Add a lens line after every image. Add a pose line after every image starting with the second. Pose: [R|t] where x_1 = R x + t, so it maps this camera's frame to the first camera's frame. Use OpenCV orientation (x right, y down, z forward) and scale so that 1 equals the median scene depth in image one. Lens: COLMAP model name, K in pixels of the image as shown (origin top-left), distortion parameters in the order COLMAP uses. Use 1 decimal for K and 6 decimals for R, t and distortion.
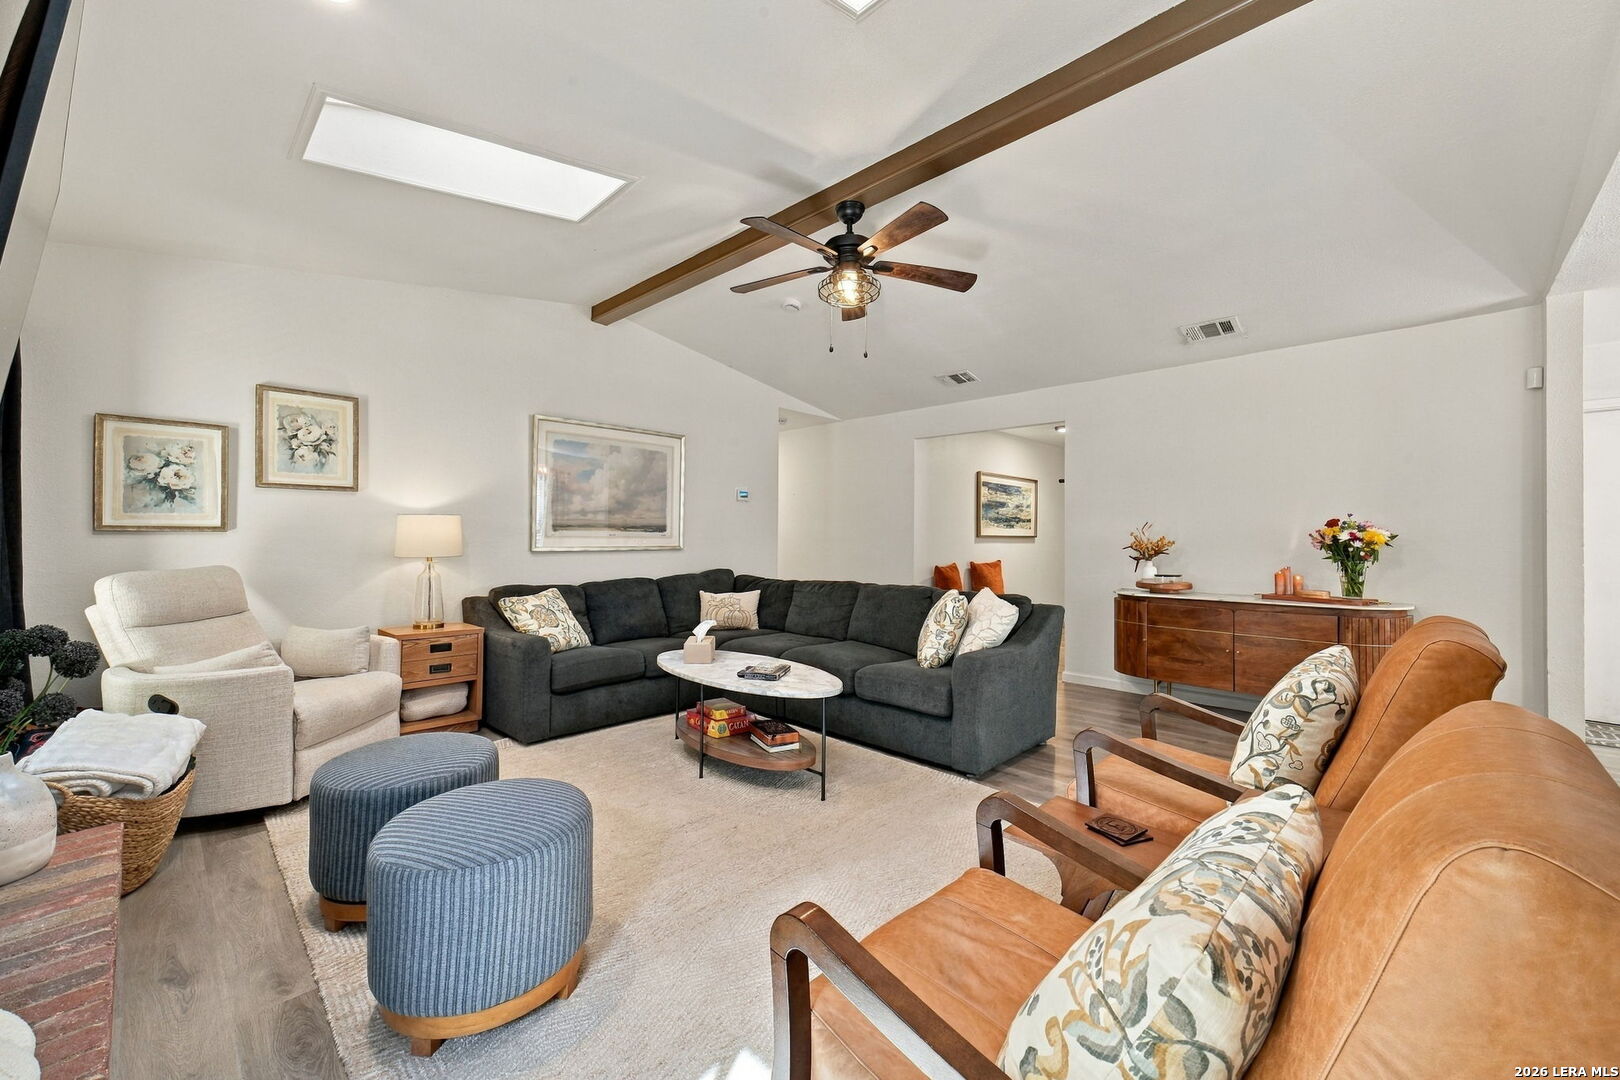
lens RADIAL K [[618.0, 0, 812.2], [0, 618.0, 539.5], [0, 0, 1]] dist [0.014675, 0.002075]
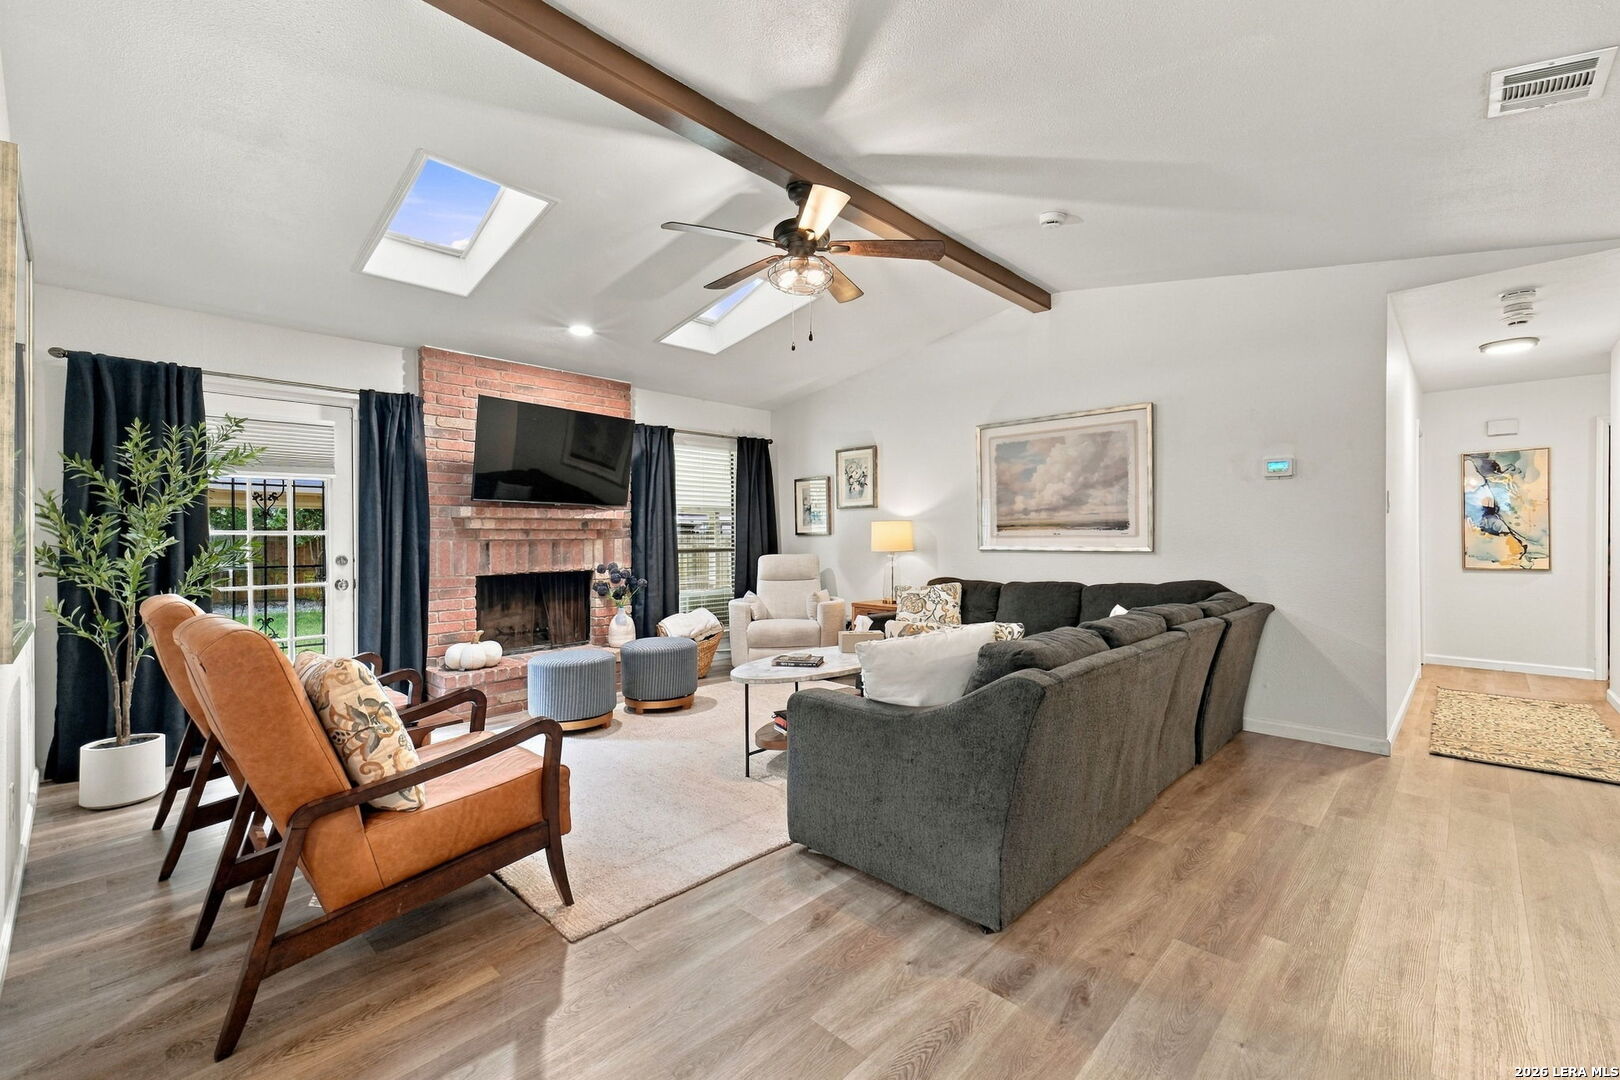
lens RADIAL K [[684.0, 0, 798.9], [0, 684.0, 534.7], [0, 0, 1]] dist [0.016739, 0.001680]
pose [[0.007199, -0.005630, -0.999958, 0.697859], [0.003773, 0.999977, -0.005603, -0.002489], [0.999967, -0.003732, 0.007220, 0.612457]]
